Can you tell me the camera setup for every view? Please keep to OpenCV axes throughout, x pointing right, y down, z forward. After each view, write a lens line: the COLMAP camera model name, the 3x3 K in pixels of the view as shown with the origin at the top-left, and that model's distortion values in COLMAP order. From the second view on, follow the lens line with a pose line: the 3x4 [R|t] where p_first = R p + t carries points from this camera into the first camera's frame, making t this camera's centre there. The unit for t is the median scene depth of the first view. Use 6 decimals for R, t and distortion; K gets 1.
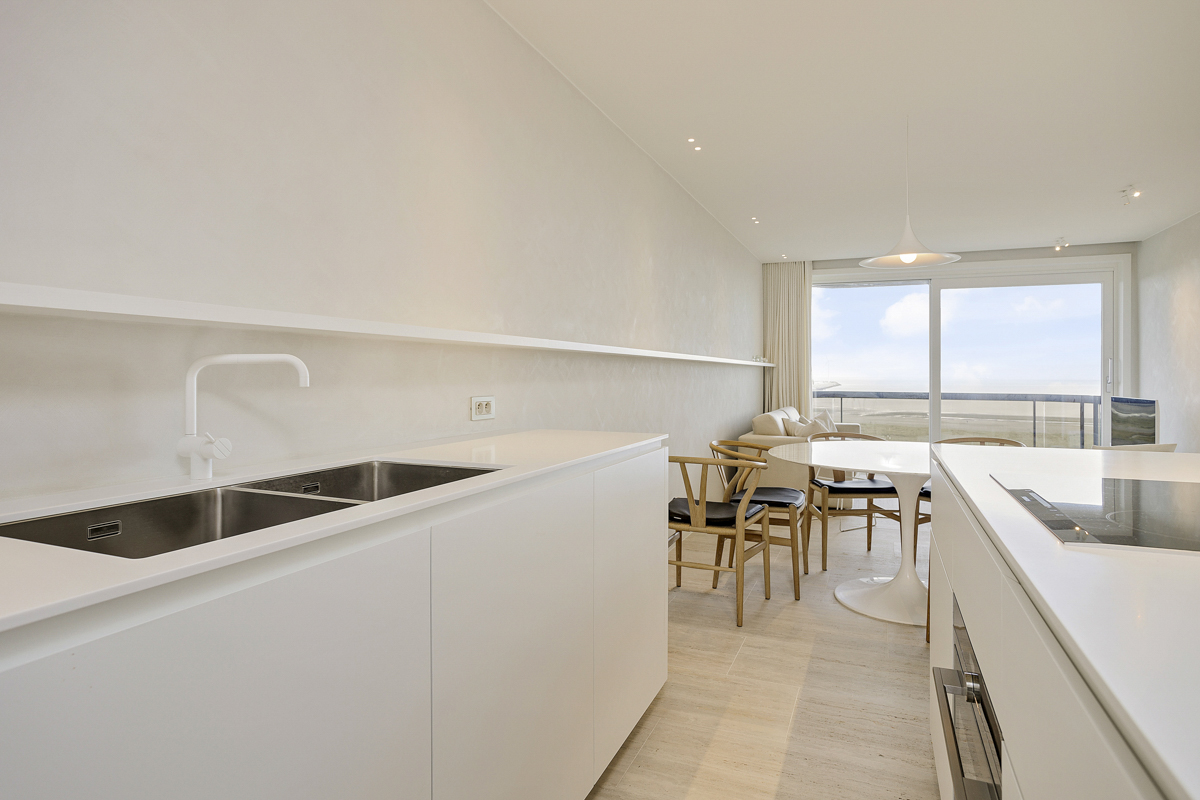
lens RADIAL K [[685.7, 0, 606.5], [0, 685.7, 373.5], [0, 0, 1]] dist [-0.000505, 0.000934]
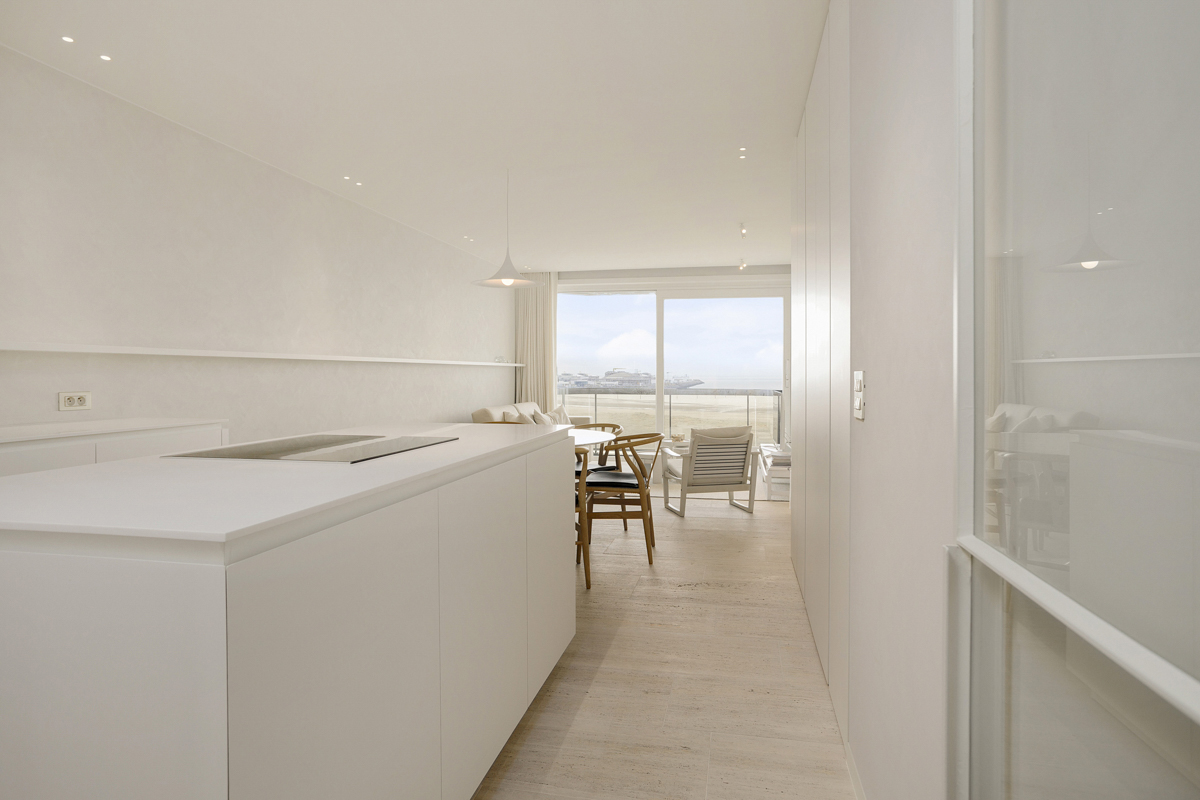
lens RADIAL K [[698.0, 0, 598.0], [0, 698.0, 379.5], [0, 0, 1]] dist [-0.000913, -0.000006]
pose [[0.985122, -0.005449, 0.171767, 0.173456], [0.003717, 0.999939, 0.010407, -0.000048], [-0.171814, -0.009614, 0.985083, -0.140442]]
